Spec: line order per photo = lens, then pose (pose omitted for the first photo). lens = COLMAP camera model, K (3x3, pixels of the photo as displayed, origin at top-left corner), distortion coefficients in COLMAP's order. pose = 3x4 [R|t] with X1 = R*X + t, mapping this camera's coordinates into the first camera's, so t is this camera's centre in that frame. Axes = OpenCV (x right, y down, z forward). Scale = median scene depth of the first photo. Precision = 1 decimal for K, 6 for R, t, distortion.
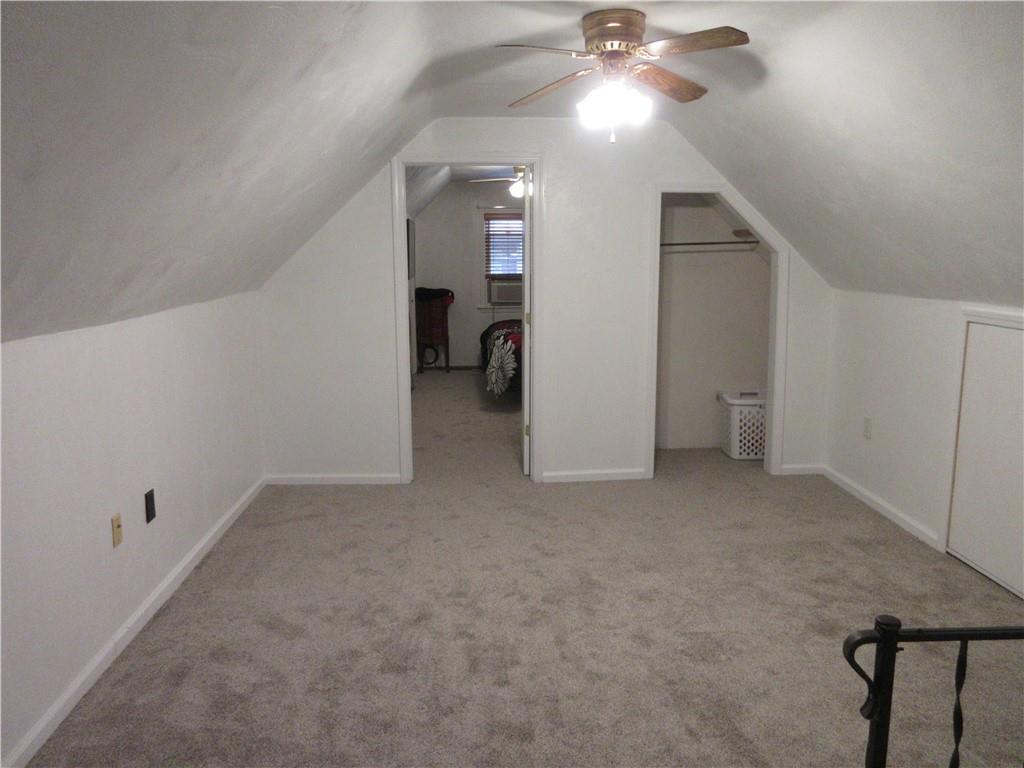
lens RADIAL K [[772.4, 0, 512.9], [0, 772.4, 383.7], [0, 0, 1]] dist [0.008420, 0.000872]
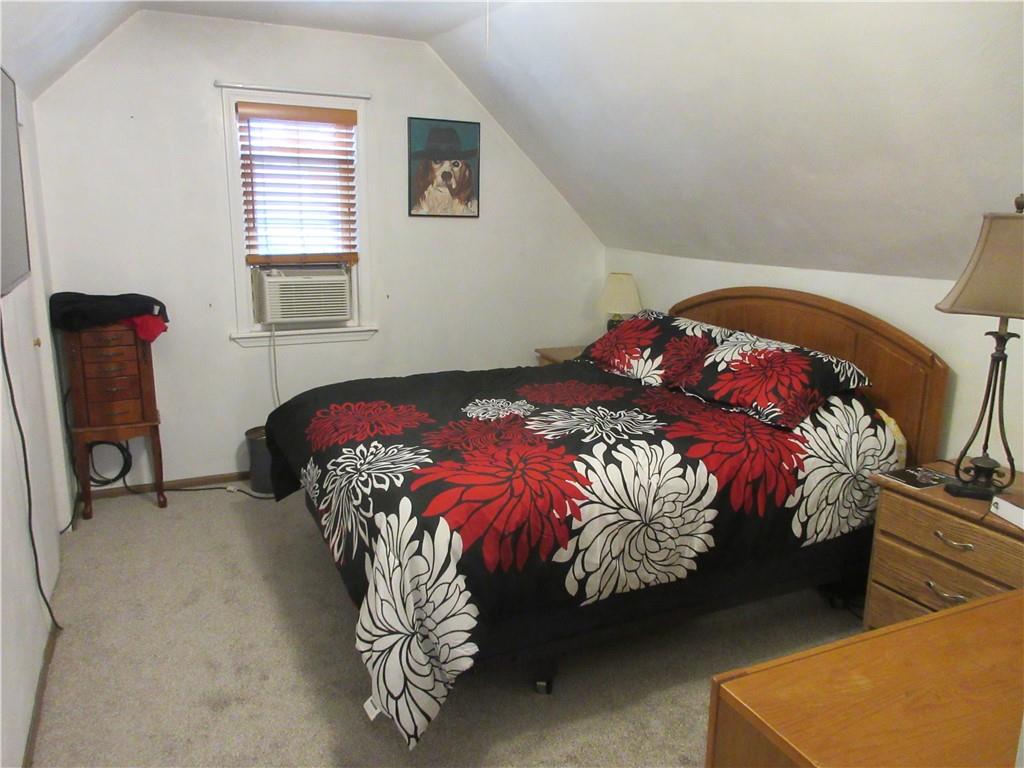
lens RADIAL K [[772.4, 0, 510.5], [0, 772.4, 379.9], [0, 0, 1]] dist [0.008420, 0.000872]
pose [[0.927877, -0.062494, 0.367613, -0.060711], [0.046082, 0.997517, 0.053264, -0.092247], [-0.370029, -0.032482, 0.928452, 0.572895]]
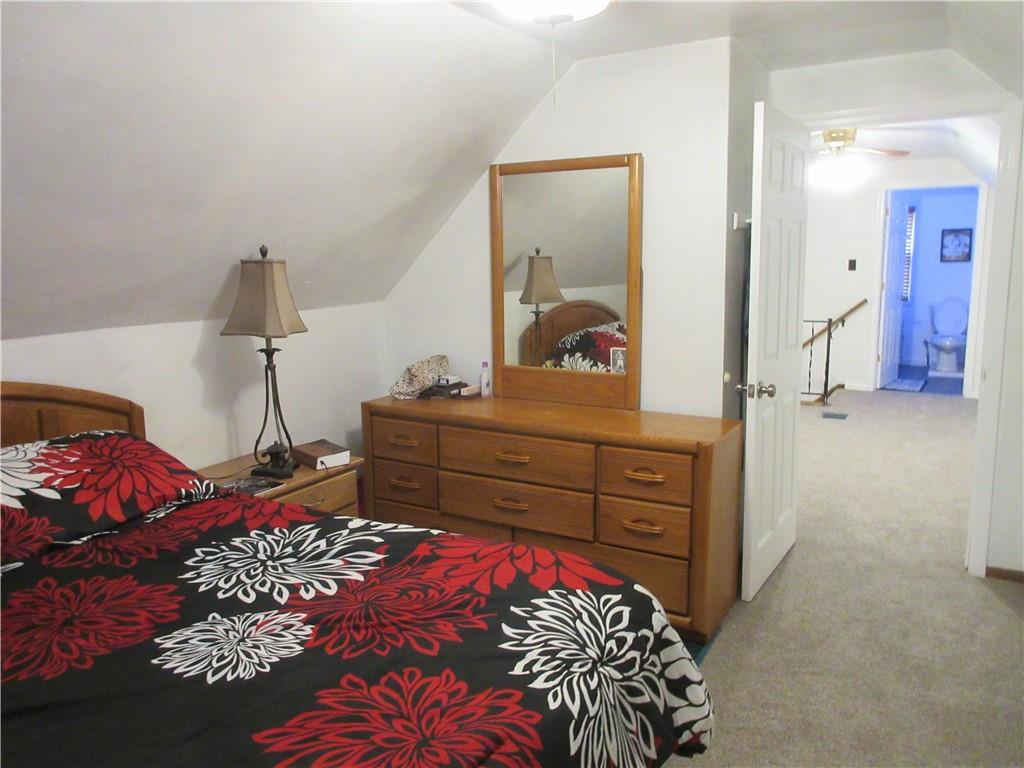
lens RADIAL K [[772.4, 0, 511.2], [0, 772.4, 383.8], [0, 0, 1]] dist [0.008420, 0.000872]
pose [[-0.834453, -0.076552, 0.545737, -0.083192], [0.111435, 0.946407, 0.303145, -0.152659], [-0.539695, 0.313774, -0.781201, 0.905988]]
